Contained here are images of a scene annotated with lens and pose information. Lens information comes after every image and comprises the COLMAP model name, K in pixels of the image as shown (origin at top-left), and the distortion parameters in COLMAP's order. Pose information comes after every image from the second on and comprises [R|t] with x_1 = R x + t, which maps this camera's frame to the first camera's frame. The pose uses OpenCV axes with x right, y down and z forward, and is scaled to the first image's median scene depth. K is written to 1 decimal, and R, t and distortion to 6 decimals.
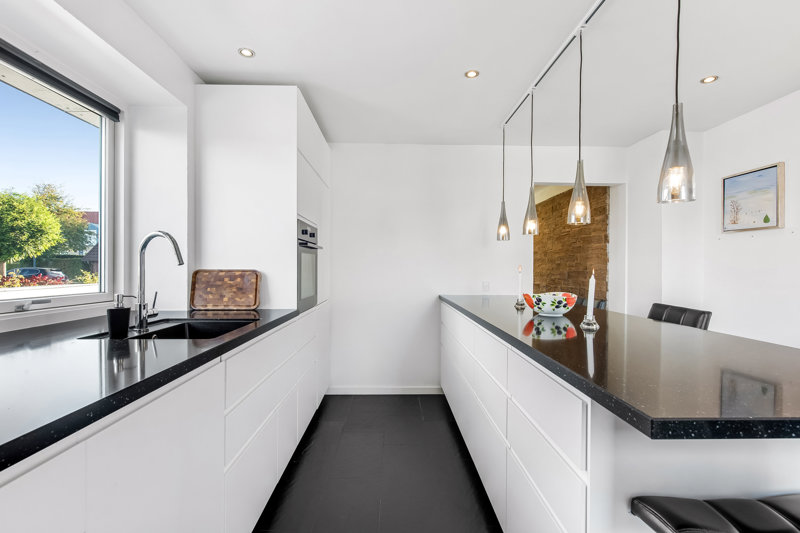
lens RADIAL K [[380.5, 0, 396.2], [0, 380.5, 269.0], [0, 0, 1]] dist [-0.002225, 0.000698]
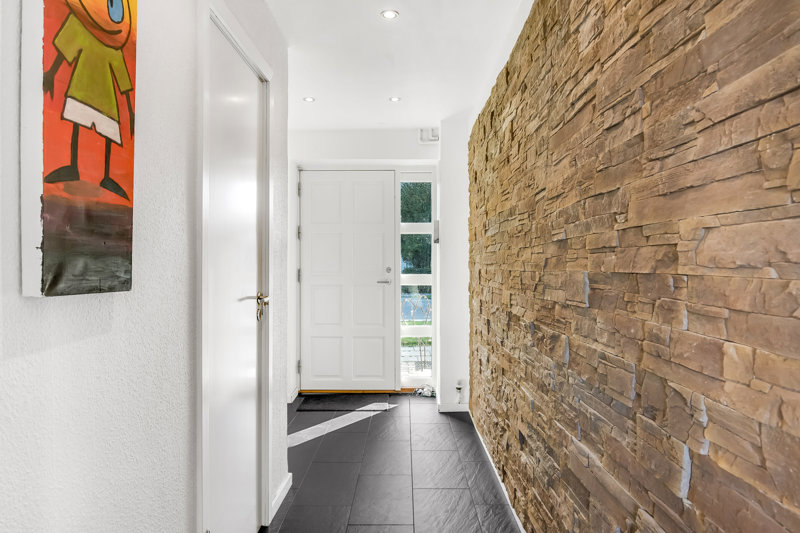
lens RADIAL K [[551.7, 0, 400.0], [0, 551.7, 263.9], [0, 0, 1]] dist [-0.003082, -0.000891]
pose [[0.999738, -0.008112, -0.021390, 0.635114], [0.007915, 0.999926, -0.009246, 0.005242], [0.021464, 0.009074, 0.999728, 1.246600]]
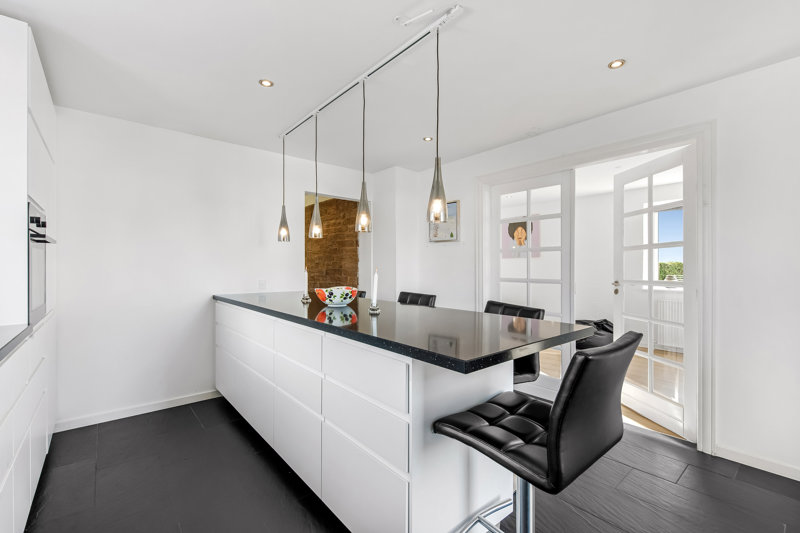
lens RADIAL K [[351.9, 0, 401.6], [0, 351.9, 266.2], [0, 0, 1]] dist [0.001344, -0.001279]
pose [[0.773504, -0.003716, 0.633781, -0.108376], [0.006241, 0.999979, -0.001753, -0.000897], [-0.633761, 0.005312, 0.773511, 0.006356]]
